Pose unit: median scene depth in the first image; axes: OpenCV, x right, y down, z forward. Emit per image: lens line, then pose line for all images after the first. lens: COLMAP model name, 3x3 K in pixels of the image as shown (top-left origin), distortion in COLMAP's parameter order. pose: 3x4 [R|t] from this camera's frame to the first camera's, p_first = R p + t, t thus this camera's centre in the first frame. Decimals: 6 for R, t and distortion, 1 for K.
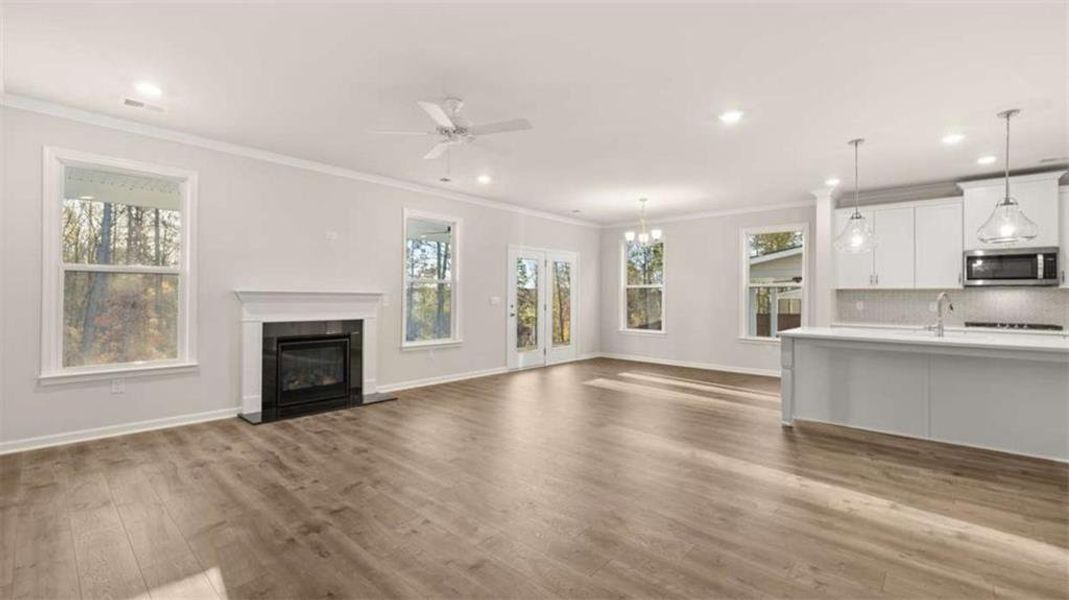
lens RADIAL K [[448.3, 0, 531.7], [0, 448.3, 300.4], [0, 0, 1]] dist [-0.000594, -0.000196]
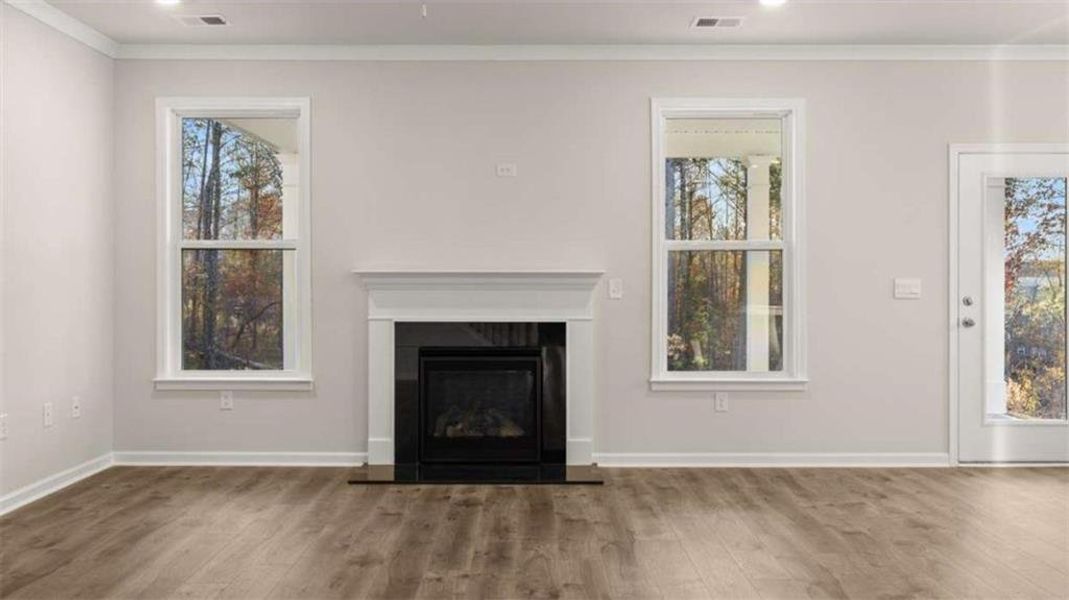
lens RADIAL K [[851.6, 0, 534.9], [0, 851.6, 286.9], [0, 0, 1]] dist [-0.003155, -0.002758]
pose [[0.673263, -0.000549, -0.739403, 0.371039], [-0.000297, 0.999999, -0.001013, 0.001743], [0.739403, 0.000902, 0.673262, 0.322441]]
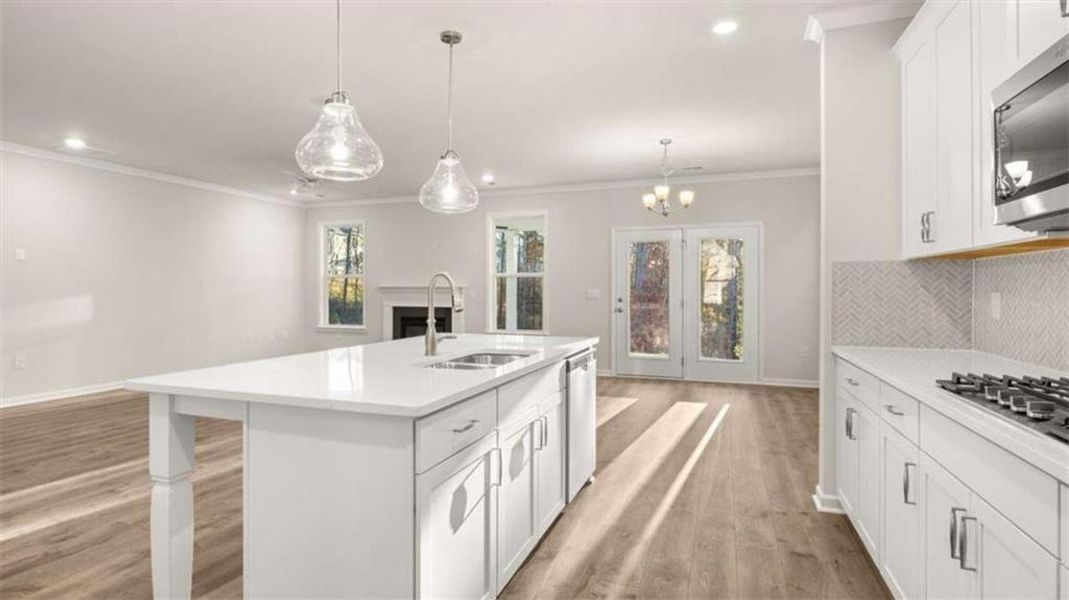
lens RADIAL K [[537.5, 0, 534.5], [0, 537.5, 300.0], [0, 0, 1]] dist [-0.003951, -0.001047]
pose [[0.381853, 0.011341, -0.924153, 1.224535], [-0.004223, 0.999936, 0.010526, 0.003899], [0.924213, -0.000117, 0.381877, 0.681188]]
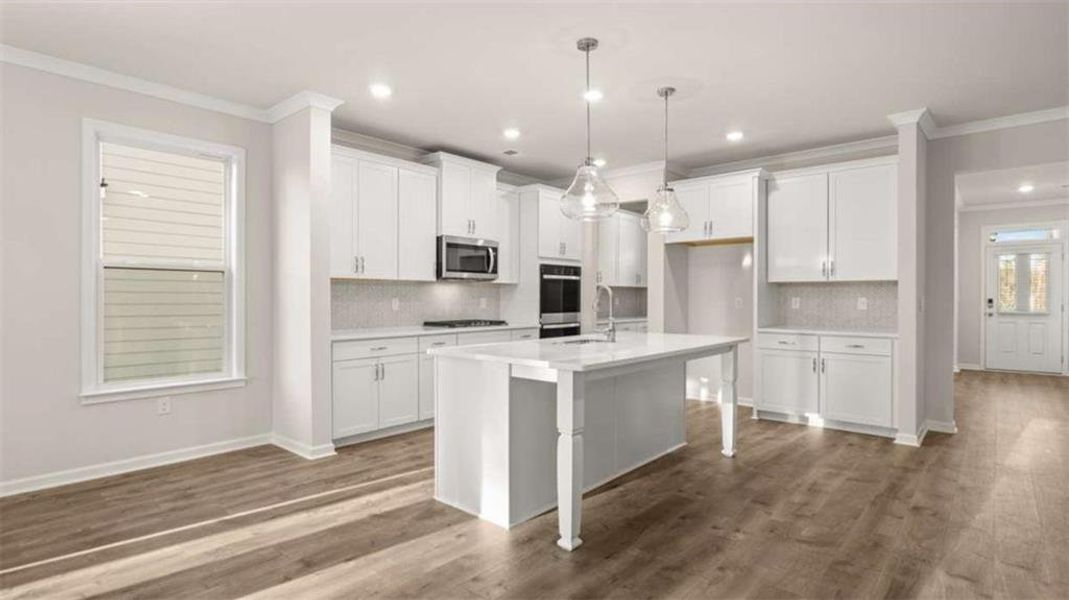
lens RADIAL K [[537.5, 0, 534.5], [0, 537.5, 300.0], [0, 0, 1]] dist [-0.003951, -0.001047]
pose [[-0.017430, -0.016523, 0.999712, -0.028894], [0.003706, 0.999856, 0.016590, -0.008498], [-0.999841, 0.003994, -0.017366, 0.905583]]
